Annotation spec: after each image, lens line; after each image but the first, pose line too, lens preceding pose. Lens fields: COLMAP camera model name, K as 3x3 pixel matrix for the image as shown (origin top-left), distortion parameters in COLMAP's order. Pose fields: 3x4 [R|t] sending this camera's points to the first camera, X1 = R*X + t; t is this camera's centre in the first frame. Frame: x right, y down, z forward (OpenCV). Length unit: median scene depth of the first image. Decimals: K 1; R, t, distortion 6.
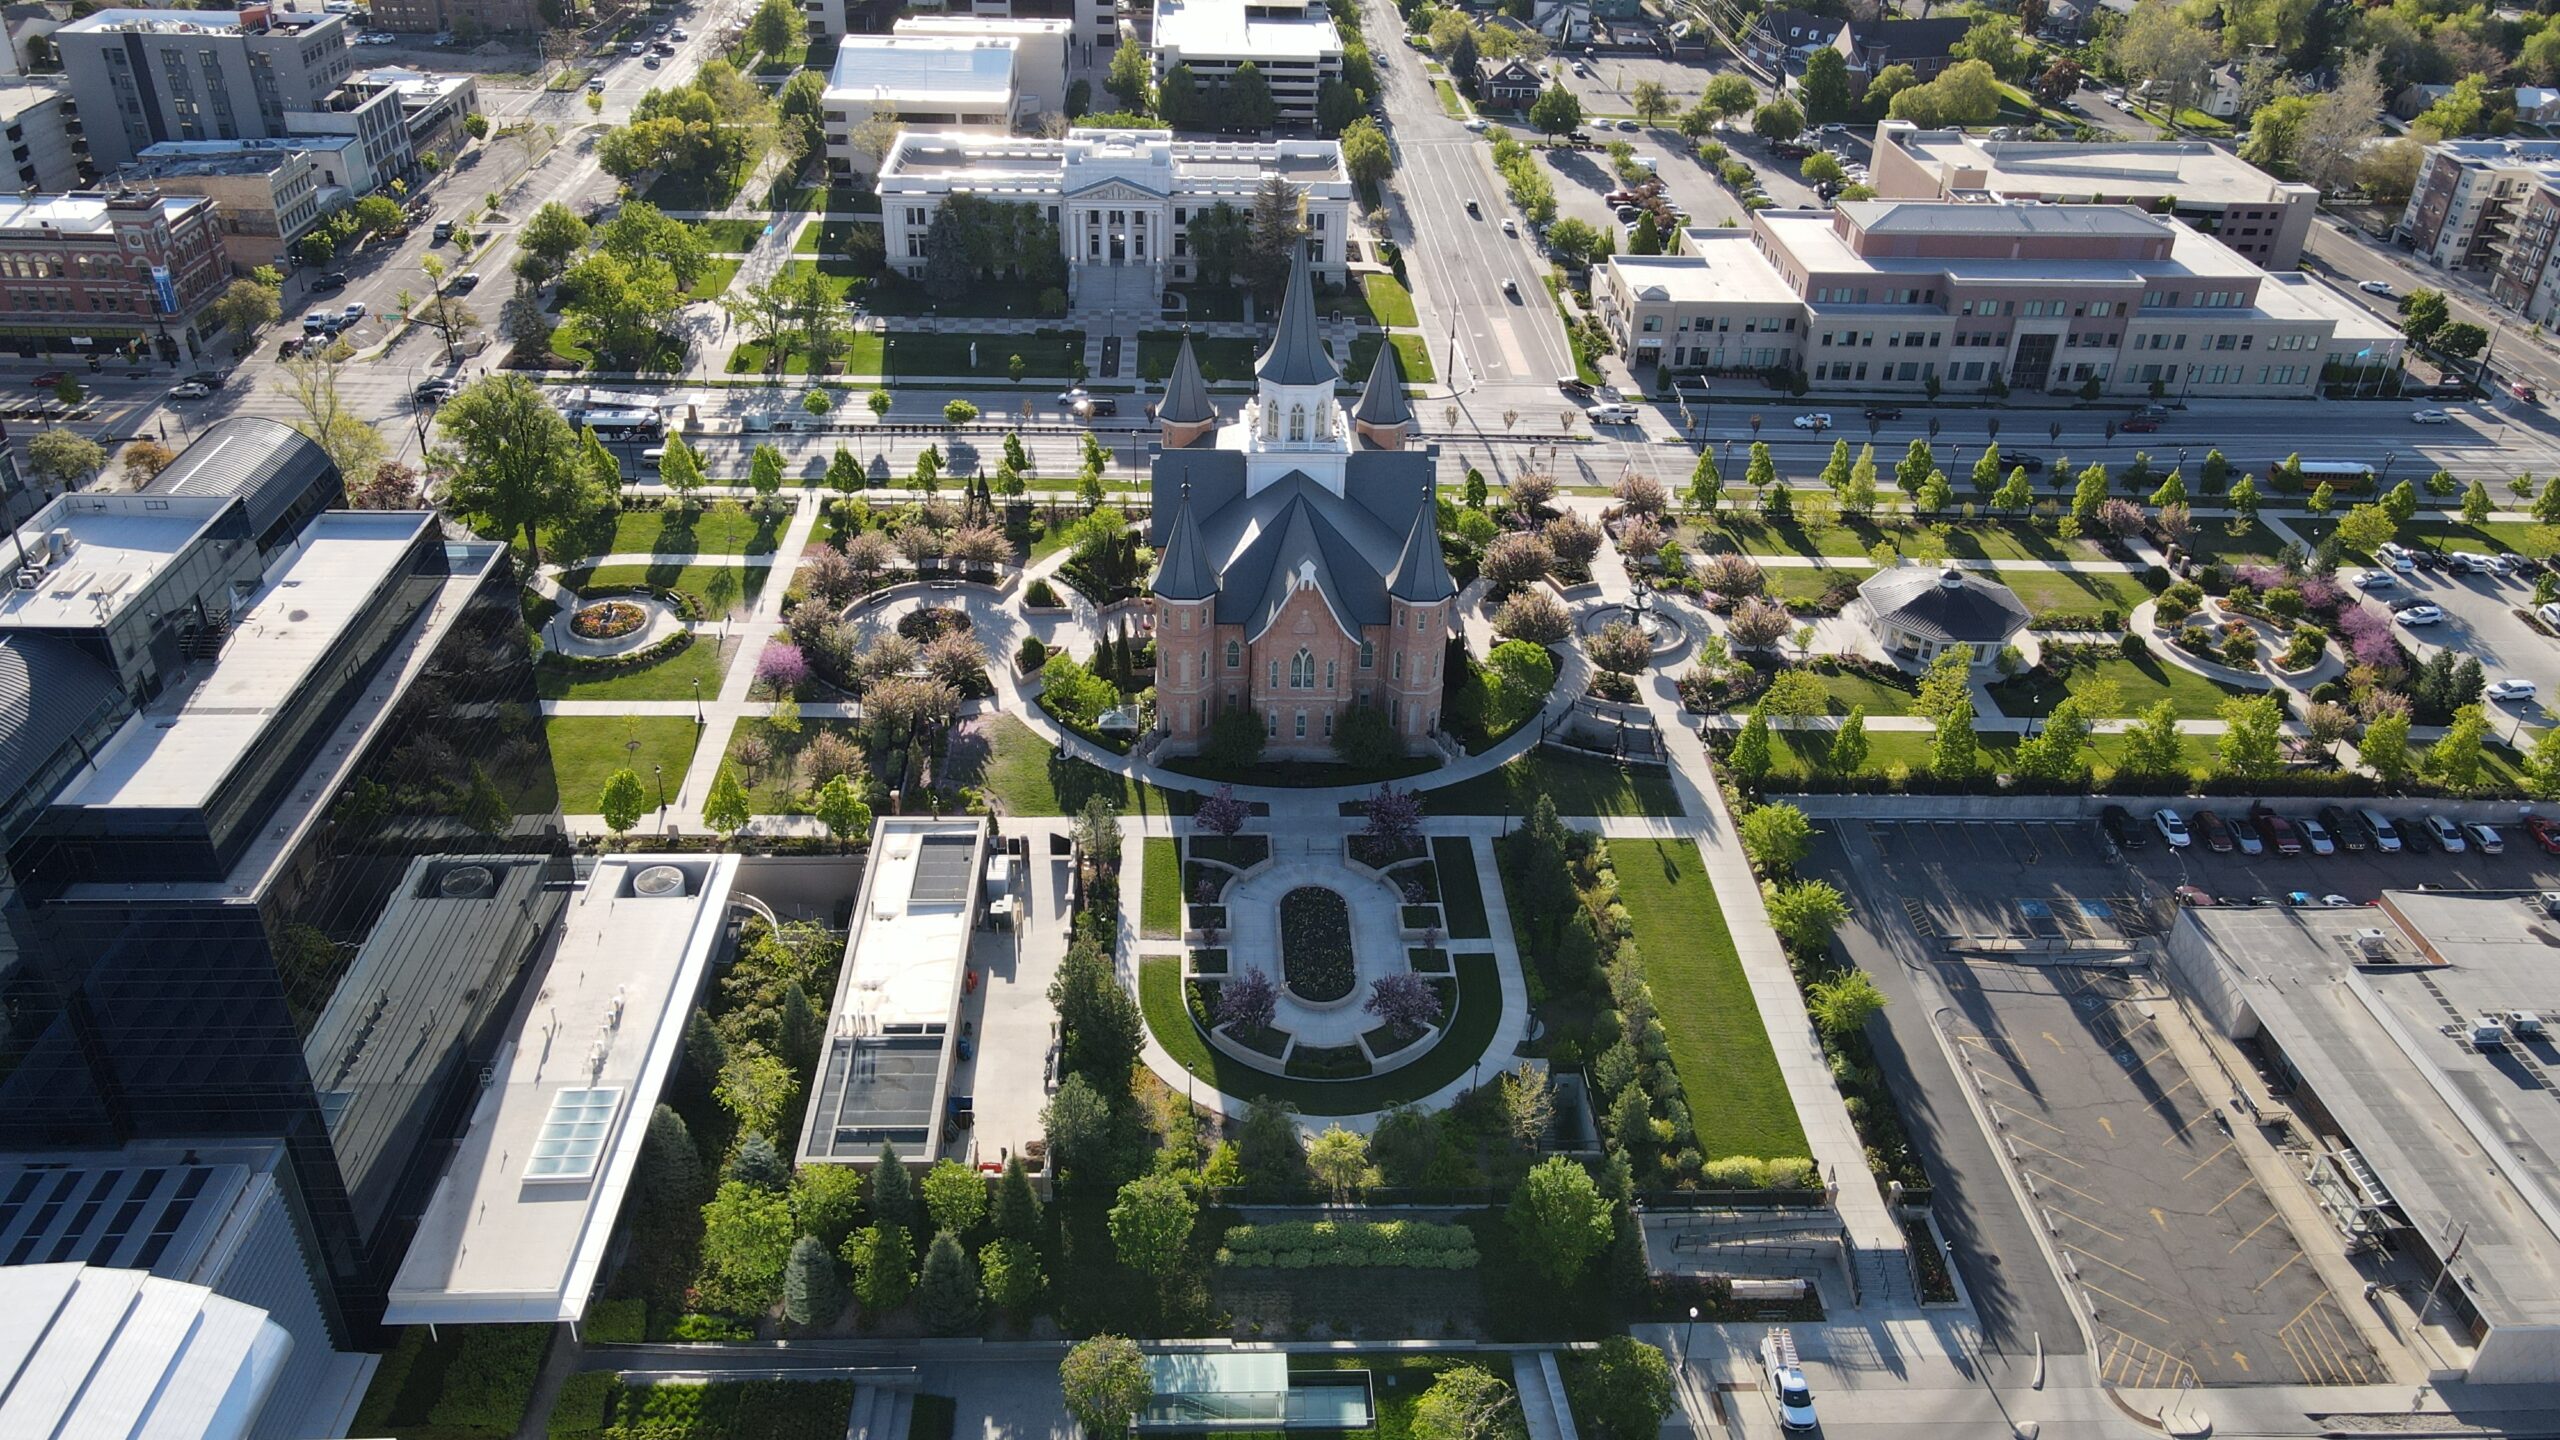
lens RADIAL K [[1891.0, 0, 1274.7], [0, 1891.0, 708.6], [0, 0, 1]] dist [-0.004405, 0.036040]
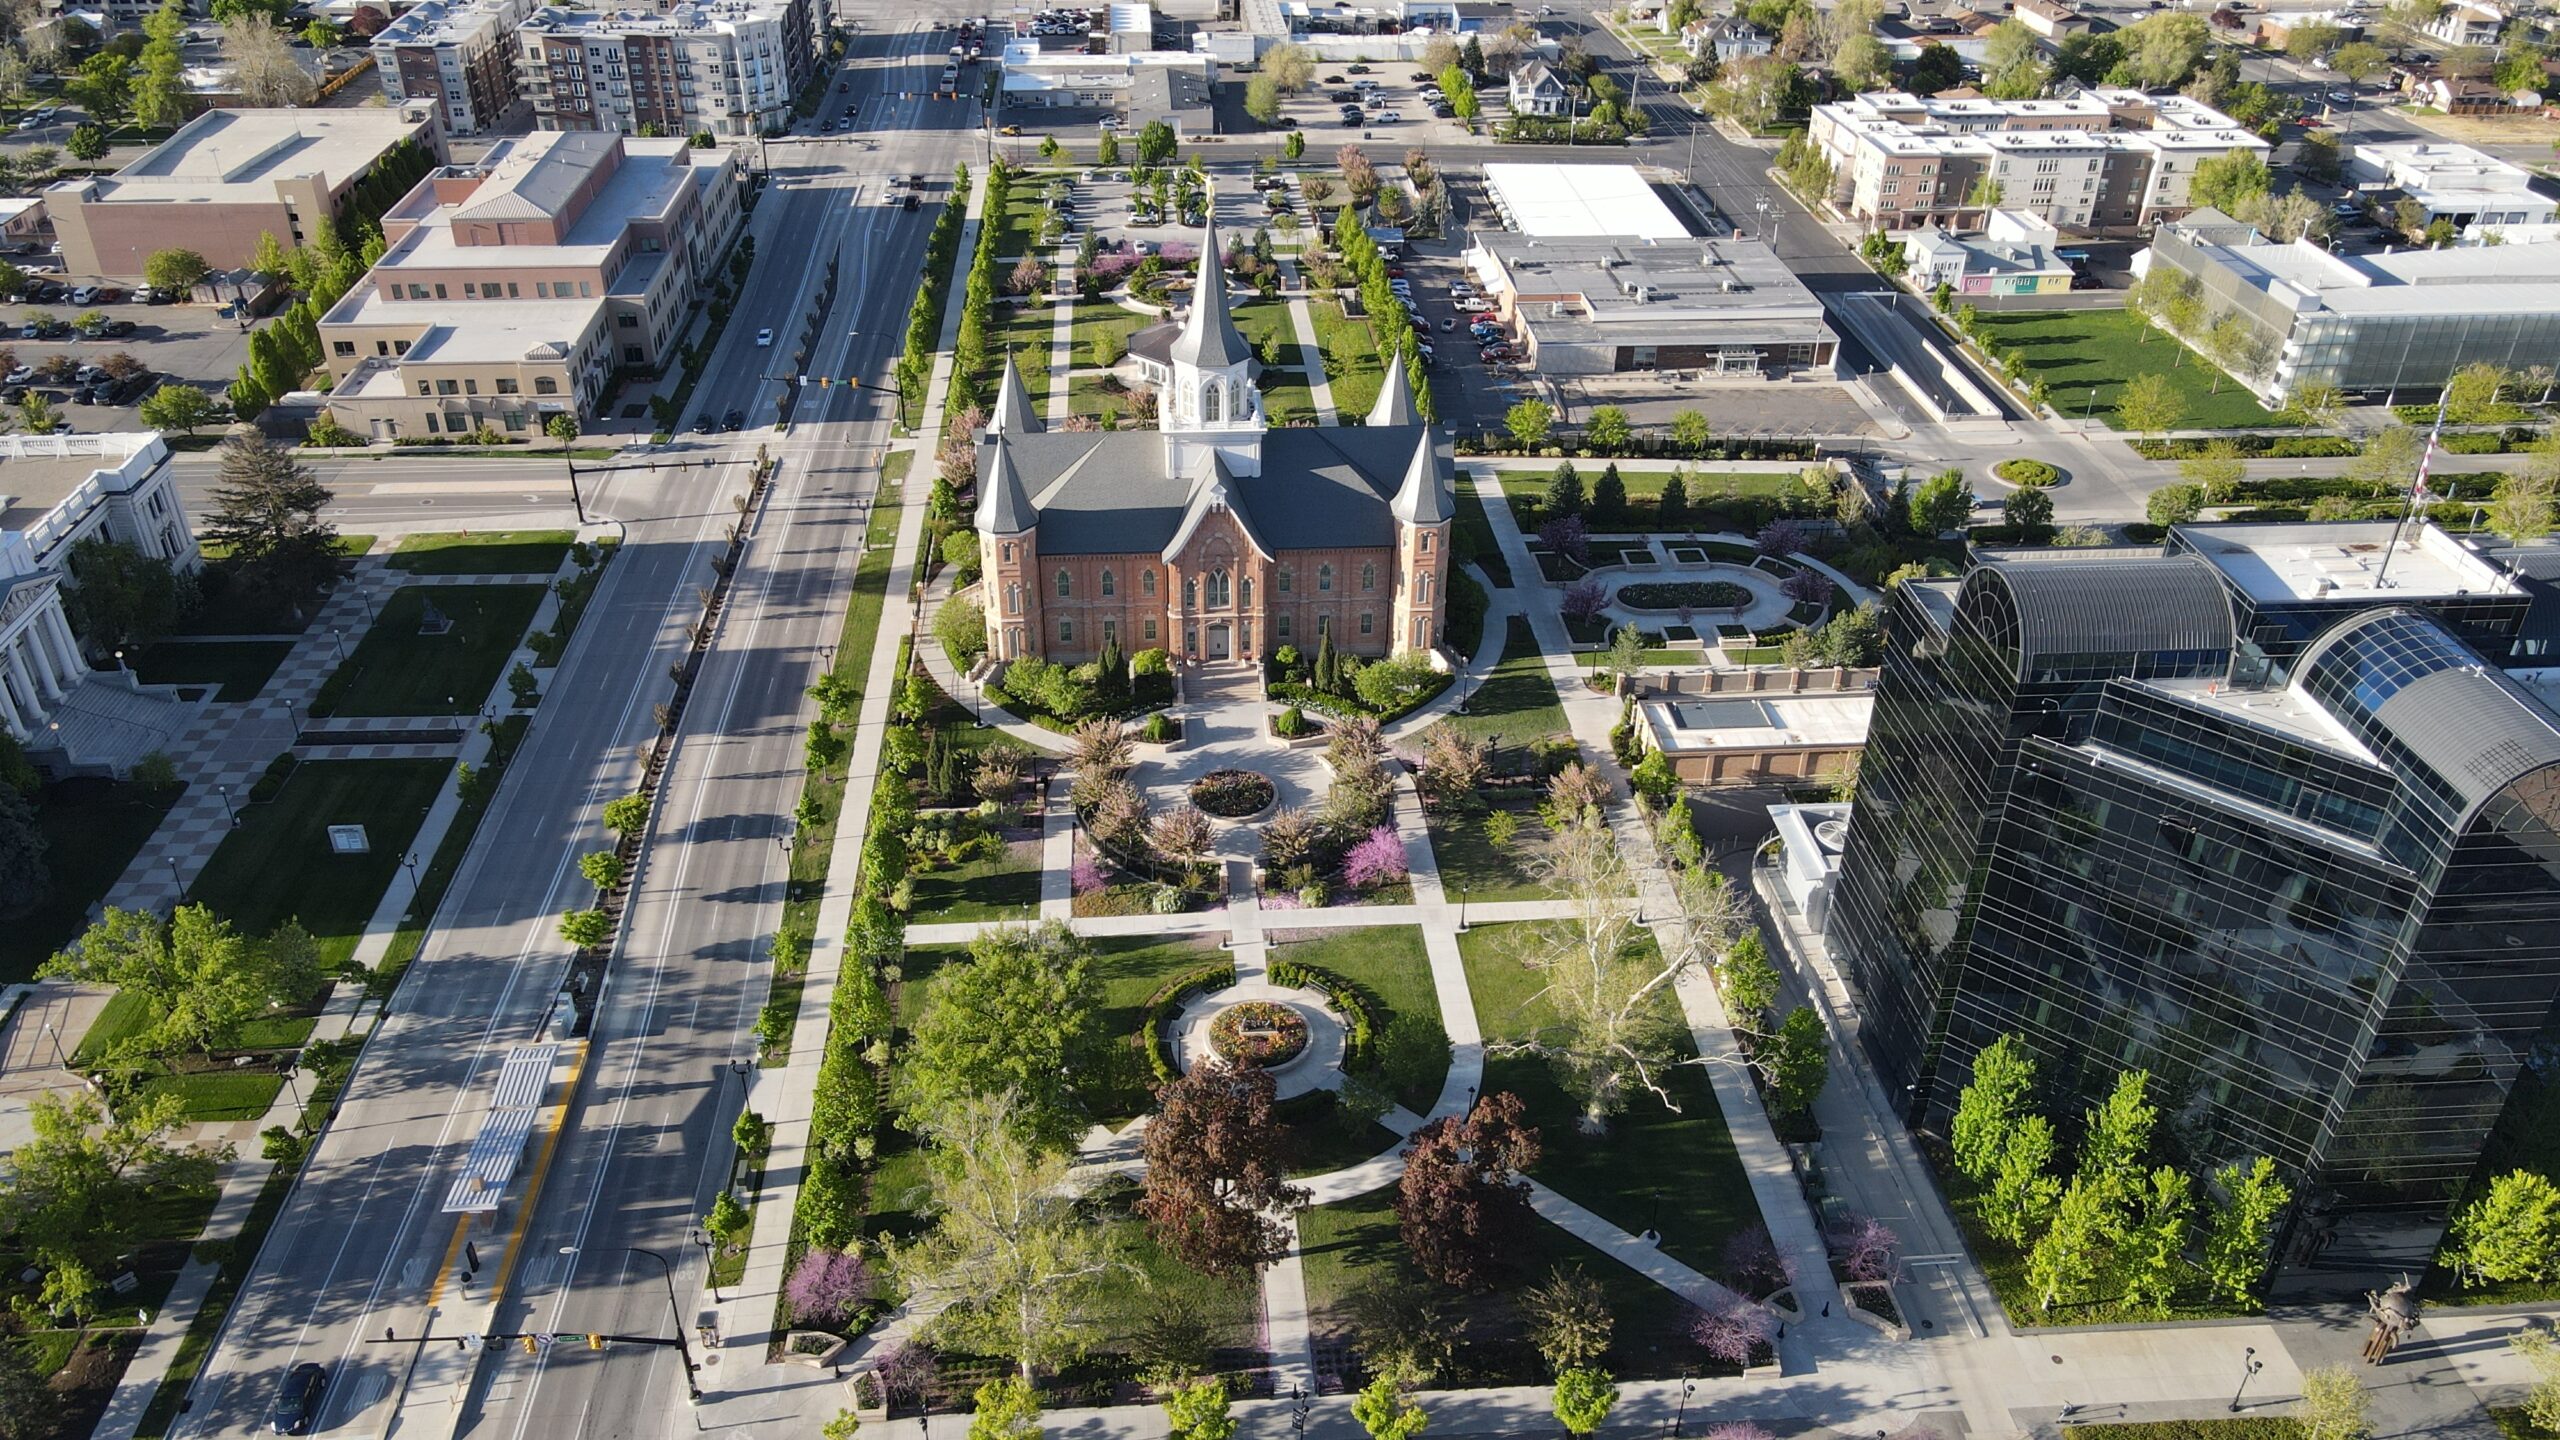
lens RADIAL K [[1891.0, 0, 1274.7], [0, 1891.0, 708.6], [0, 0, 1]] dist [-0.004405, 0.036040]
pose [[-0.037732, -0.545583, 0.837207, -0.813729], [0.506826, 0.711600, 0.486571, -0.444704], [-0.861222, 0.442678, 0.249666, 0.677402]]
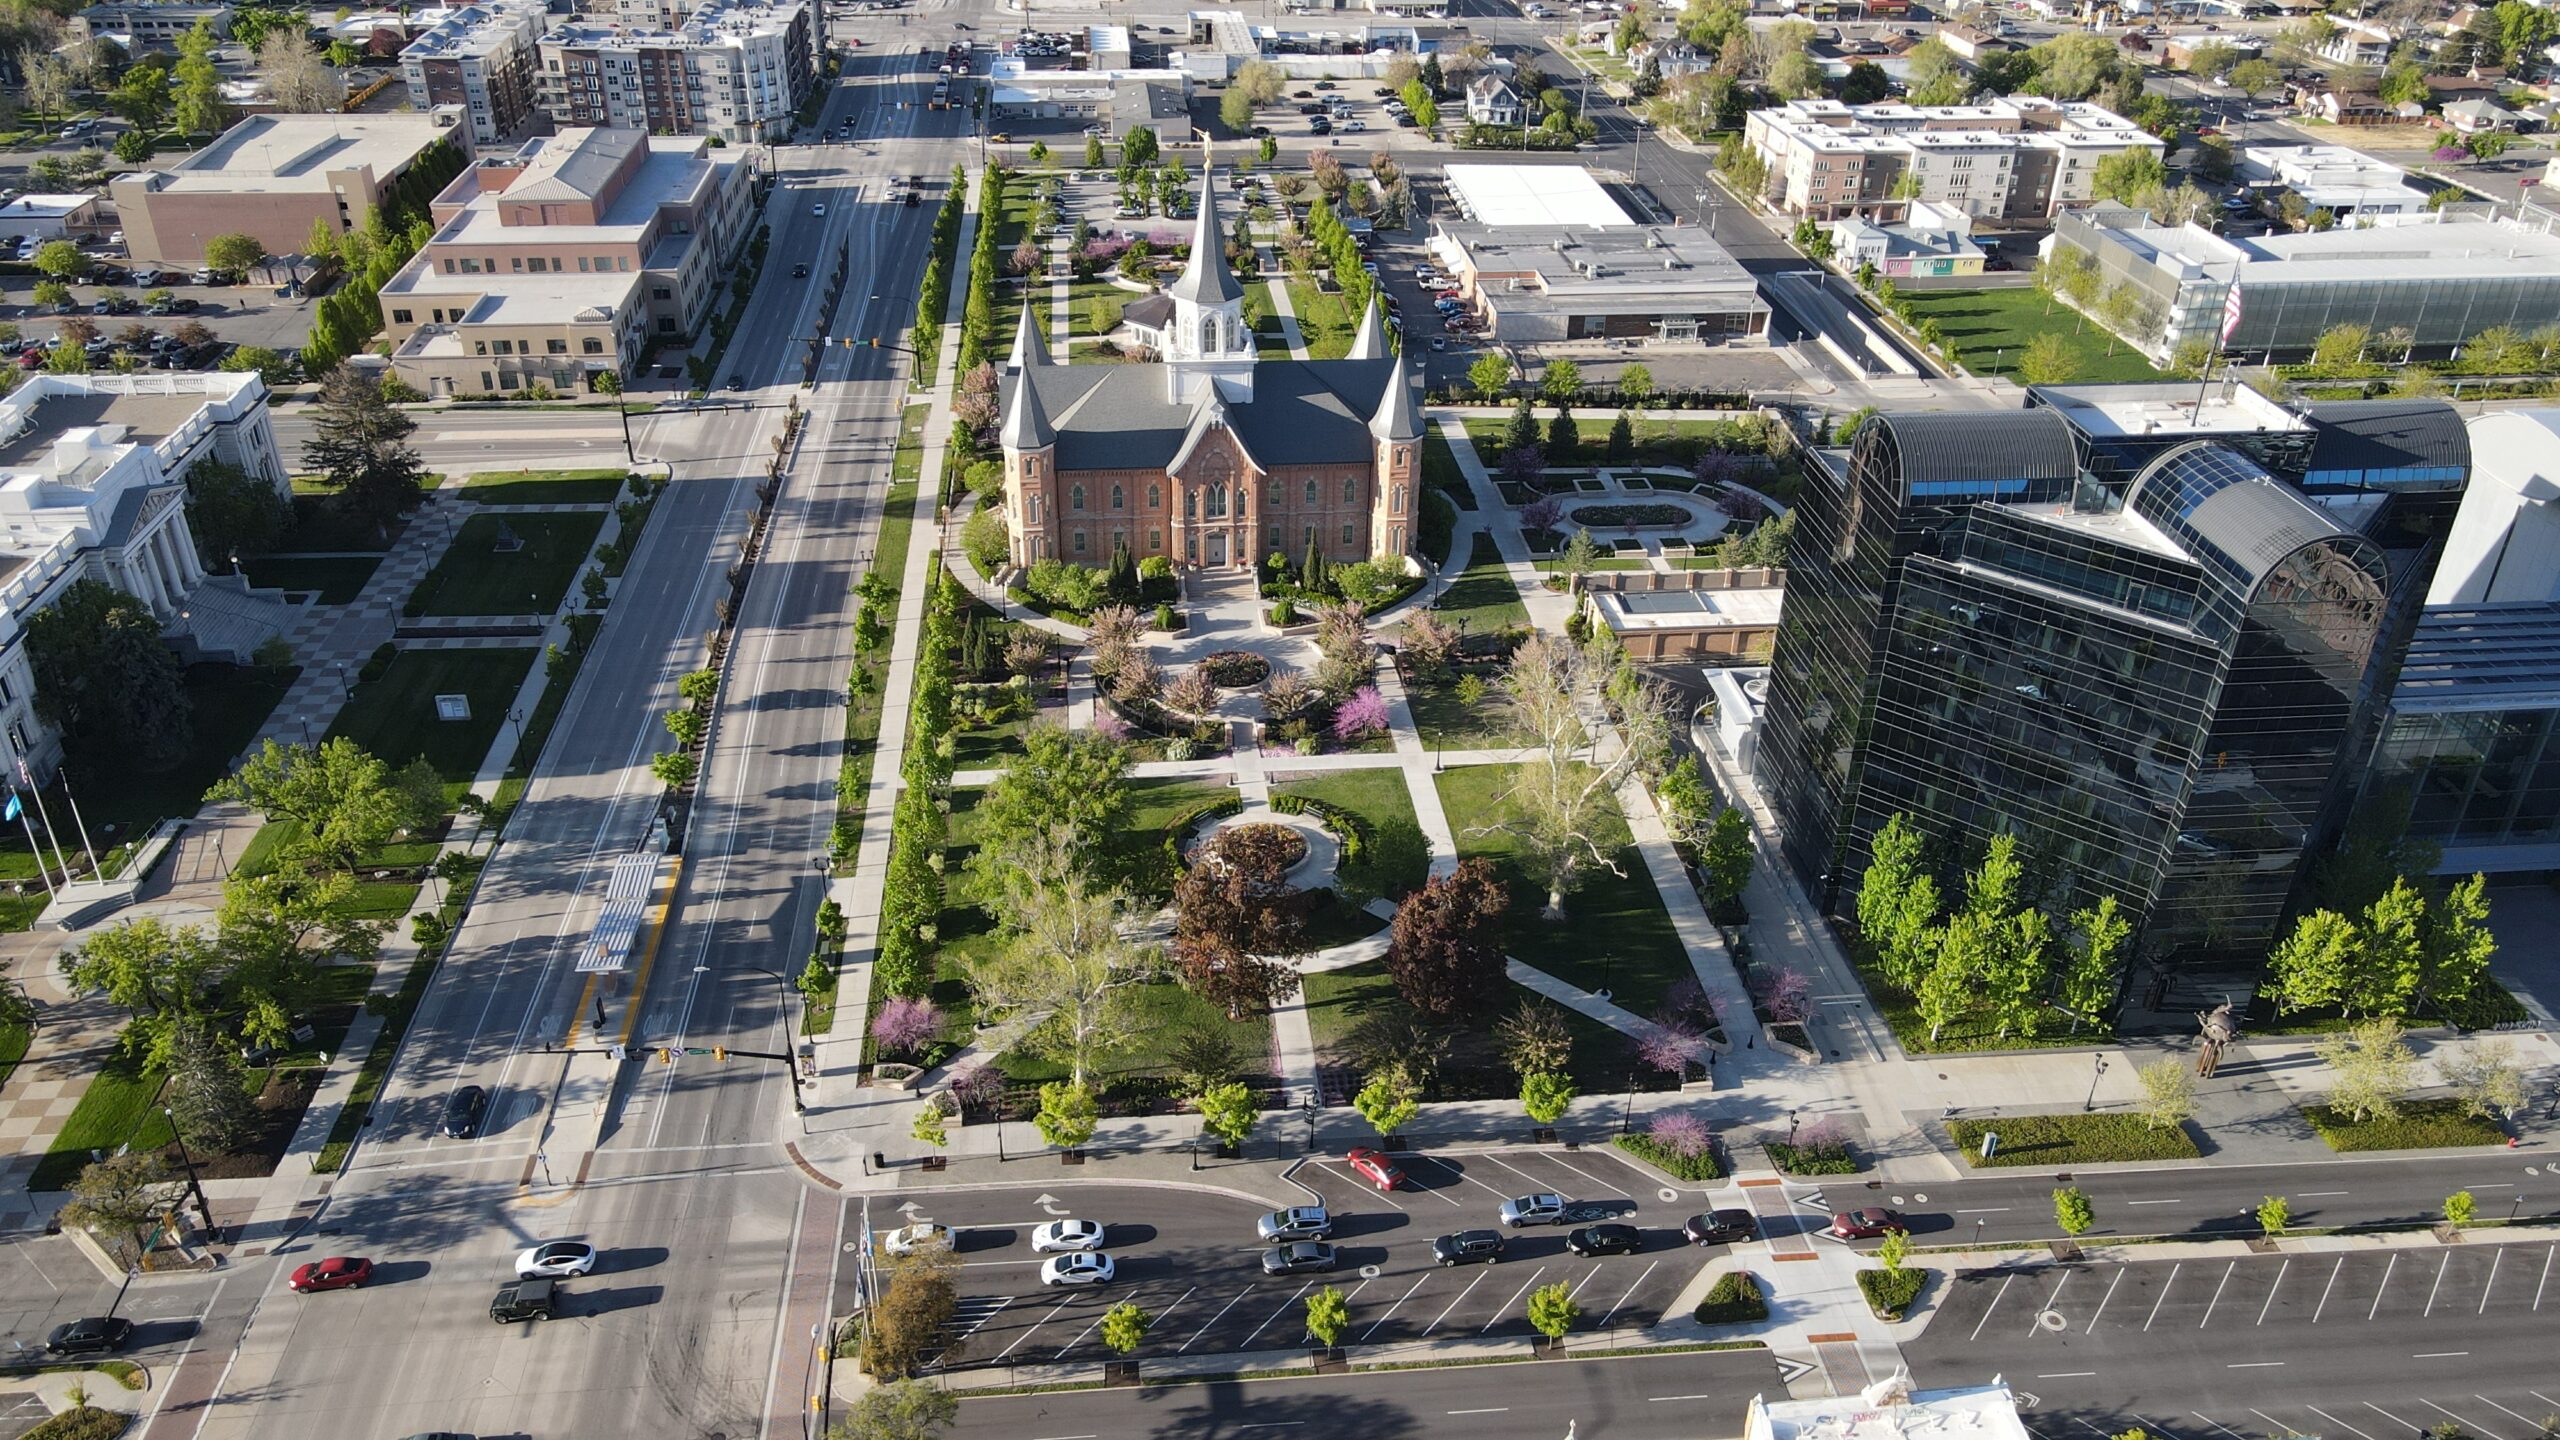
lens RADIAL K [[1891.0, 0, 1274.7], [0, 1891.0, 708.6], [0, 0, 1]] dist [-0.004405, 0.036040]
pose [[-0.059245, -0.522934, 0.850312, -0.943748], [0.503233, 0.720005, 0.477859, -0.448257], [-0.862117, 0.456216, 0.220501, 0.700168]]
